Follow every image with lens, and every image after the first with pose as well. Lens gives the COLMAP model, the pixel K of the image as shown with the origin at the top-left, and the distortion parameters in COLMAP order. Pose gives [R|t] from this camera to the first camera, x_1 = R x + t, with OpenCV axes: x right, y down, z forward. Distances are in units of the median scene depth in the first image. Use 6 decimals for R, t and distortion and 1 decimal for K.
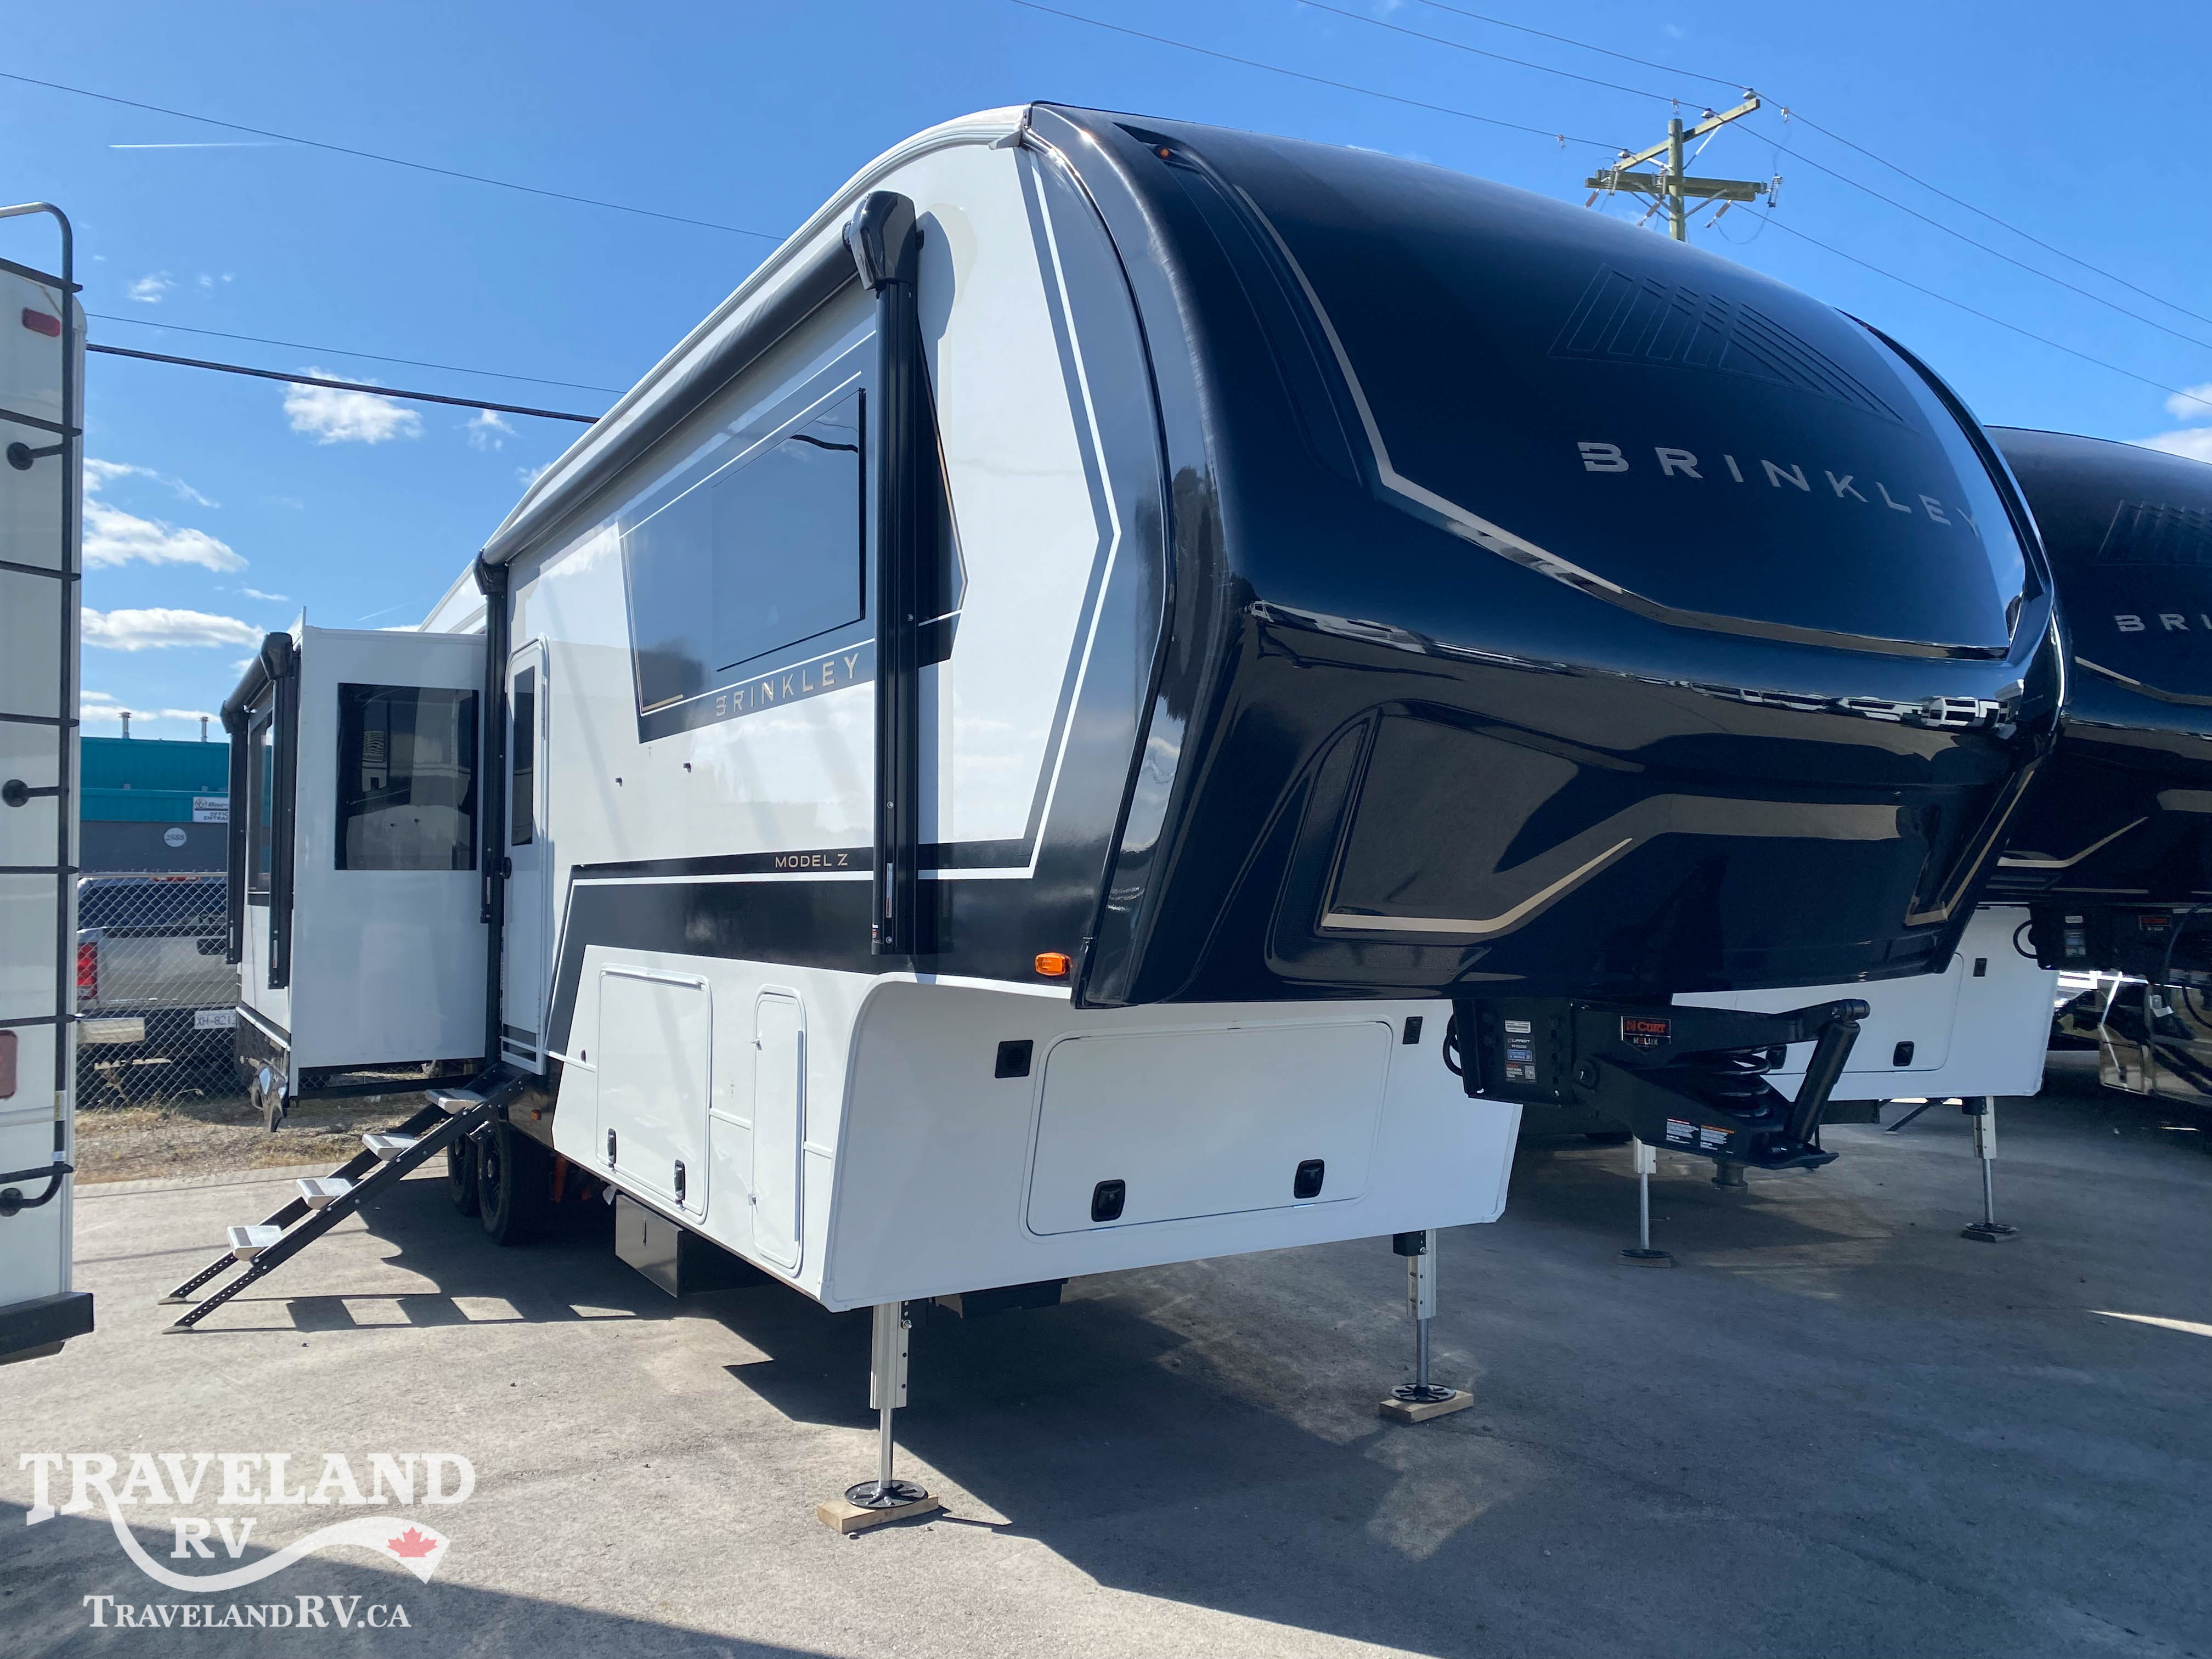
lens RADIAL K [[1707.3, 0, 1110.0], [0, 1707.3, 818.4], [0, 0, 1]] dist [0.026051, -0.017363]
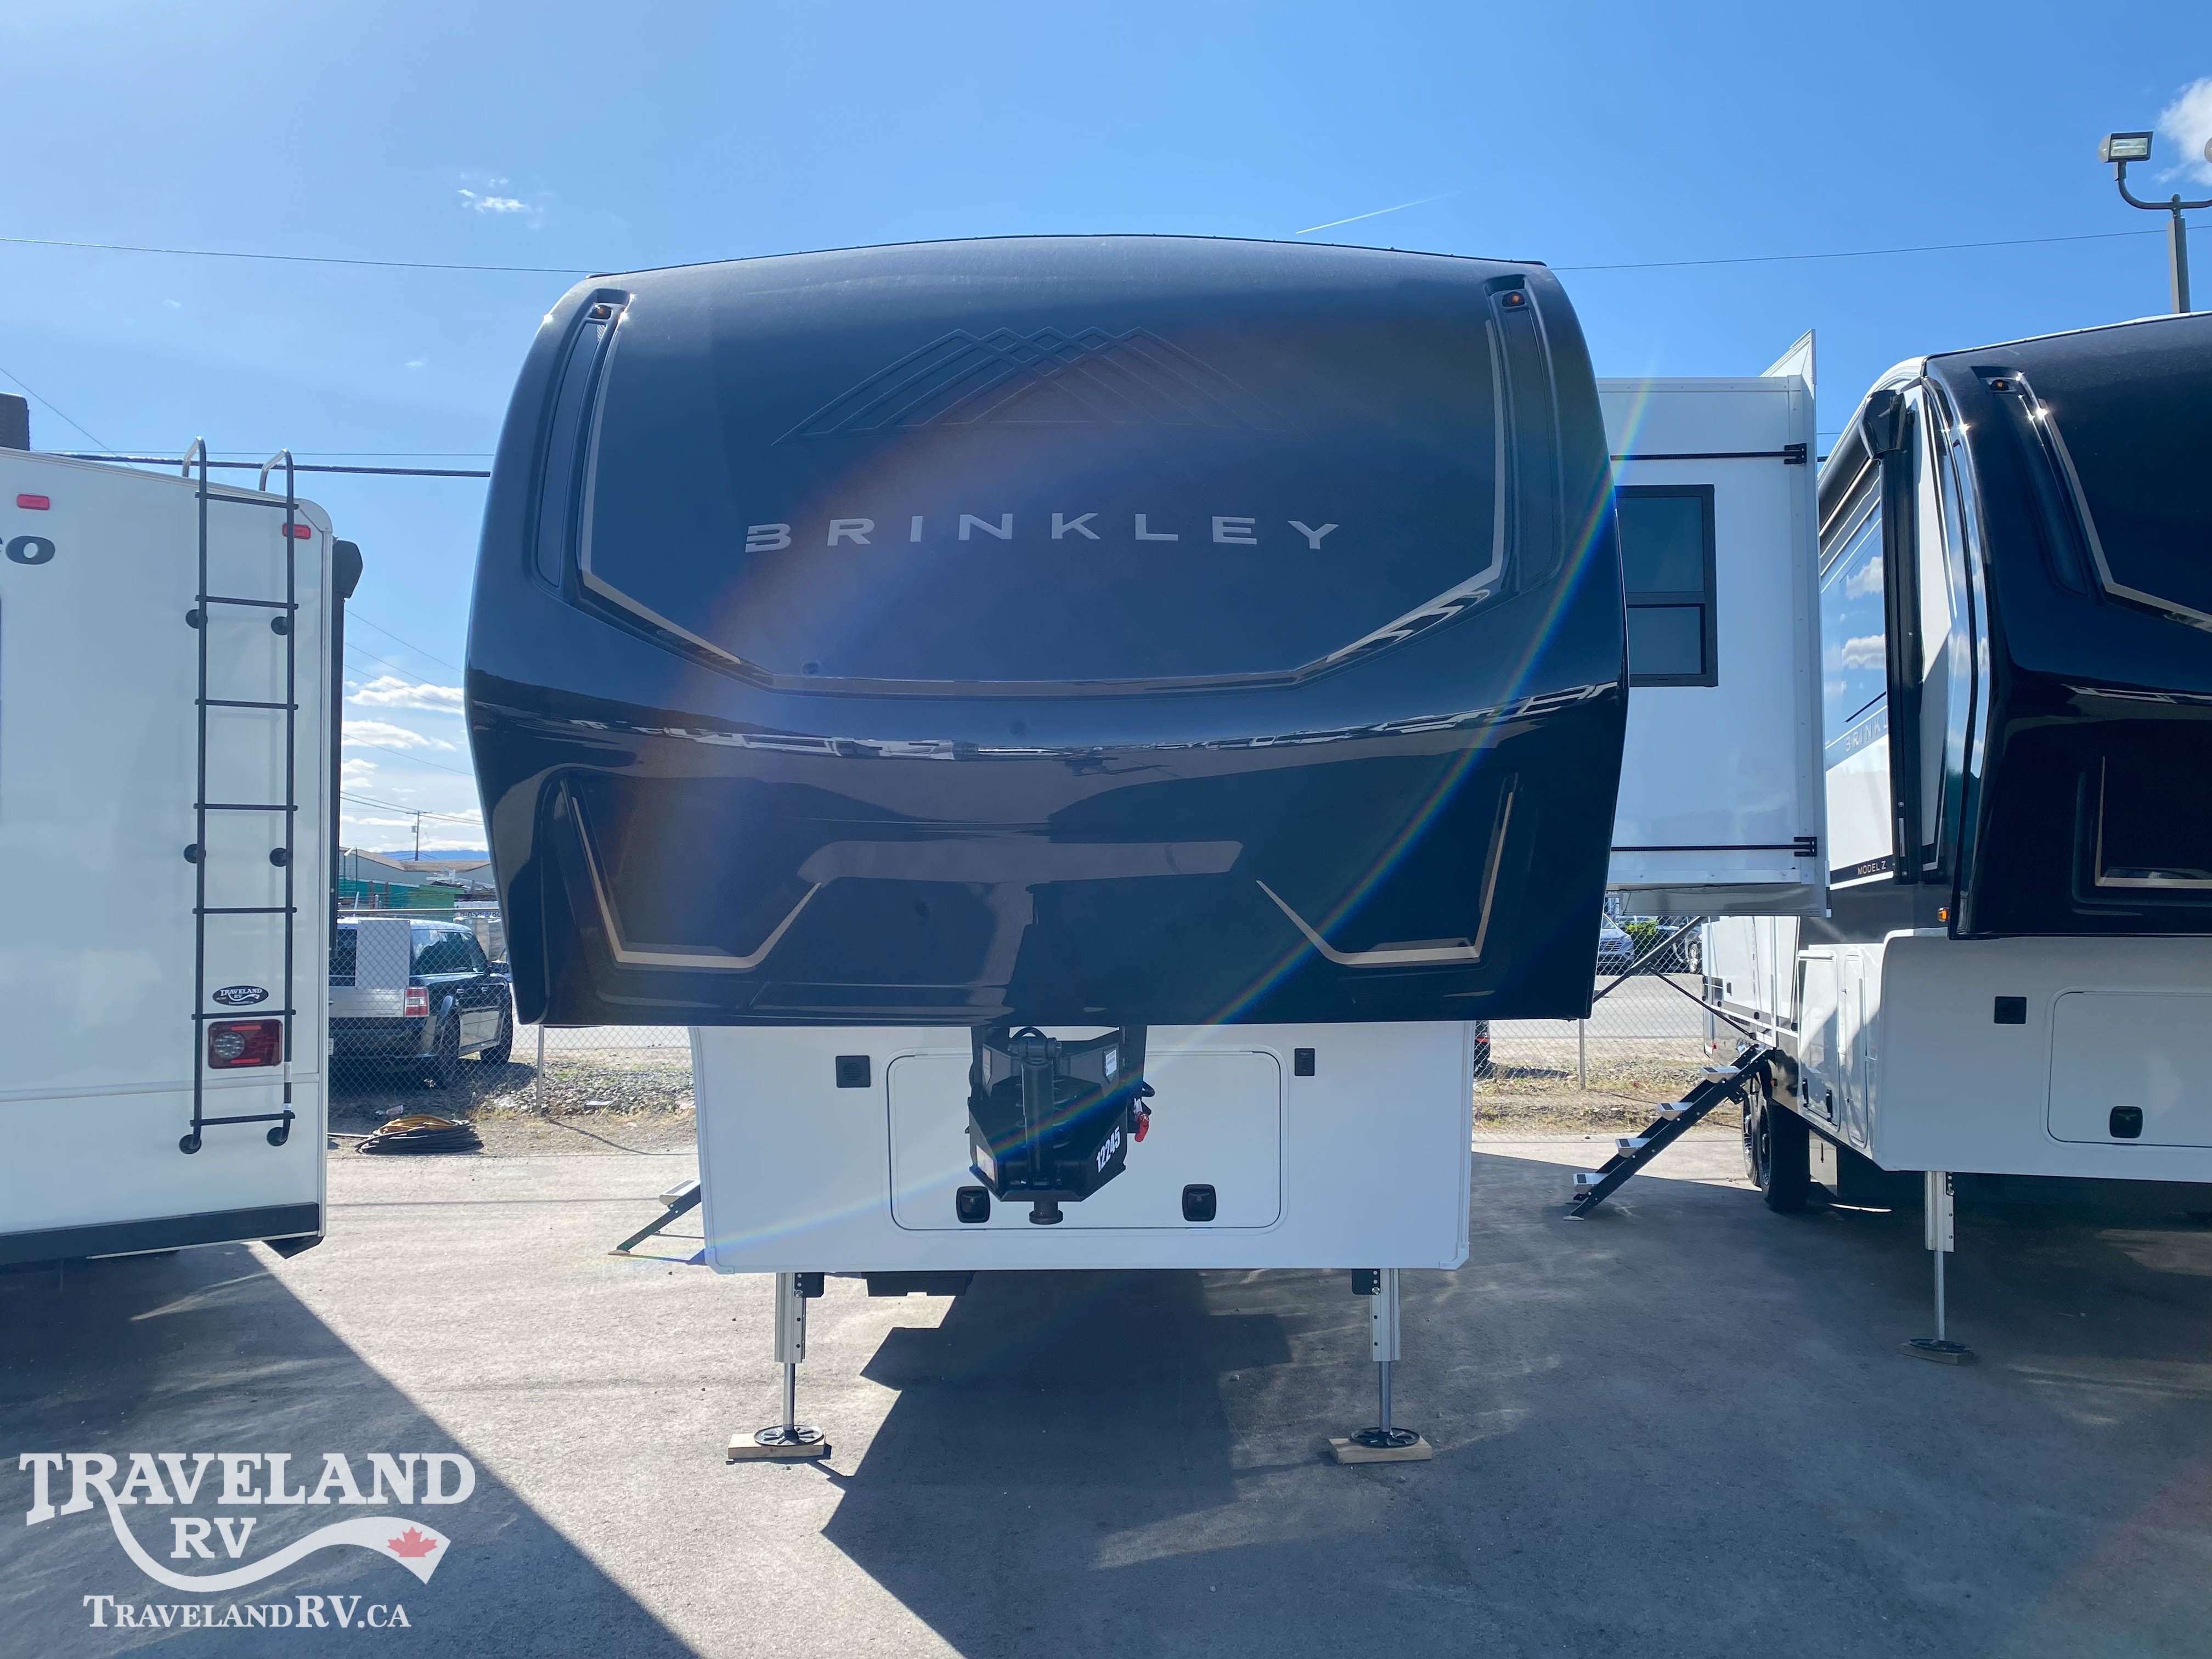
lens RADIAL K [[1707.3, 0, 1089.4], [0, 1707.3, 836.0], [0, 0, 1]] dist [0.026051, -0.017363]
pose [[0.852629, -0.027056, -0.521816, 0.578641], [0.028198, 0.999586, -0.005754, -0.003957], [0.521755, -0.009809, 0.853039, 0.093736]]
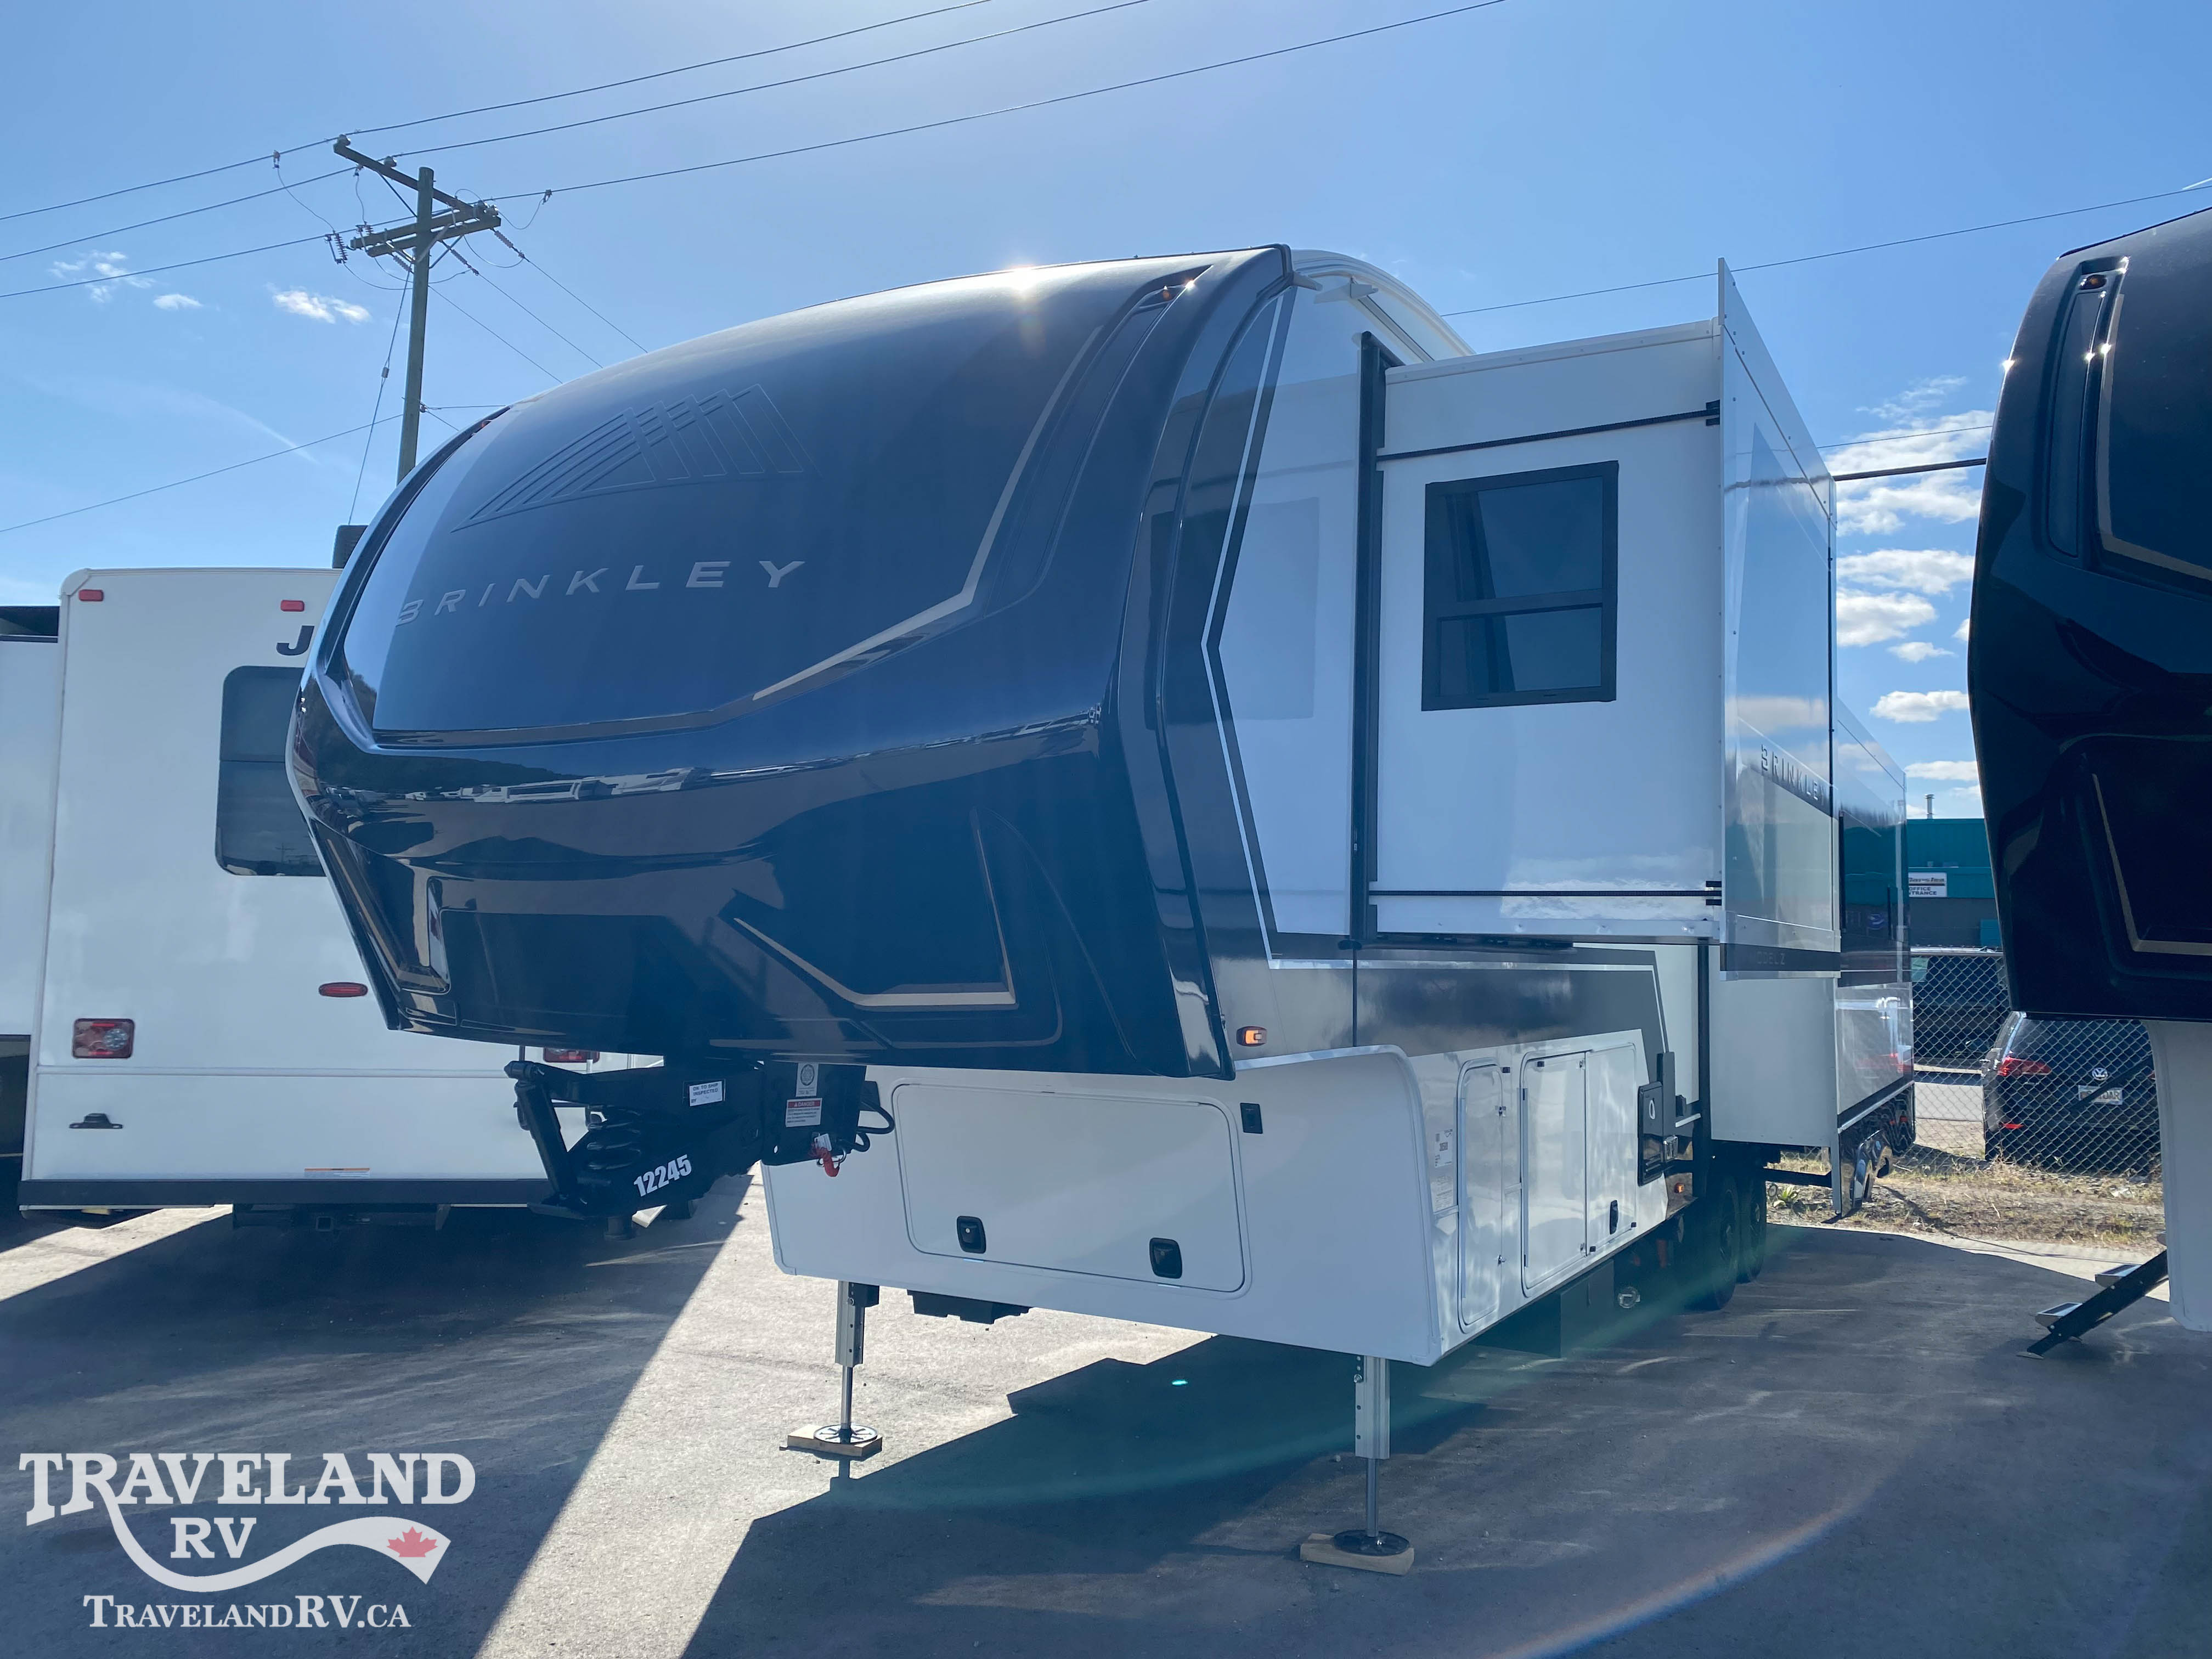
lens RADIAL K [[1707.3, 0, 1095.0], [0, 1707.3, 833.1], [0, 0, 1]] dist [0.026051, -0.017363]
pose [[0.497445, -0.044220, -0.866368, 0.924040], [0.013060, 0.998969, -0.043489, 0.009437], [0.867397, 0.010318, 0.497510, 0.458027]]
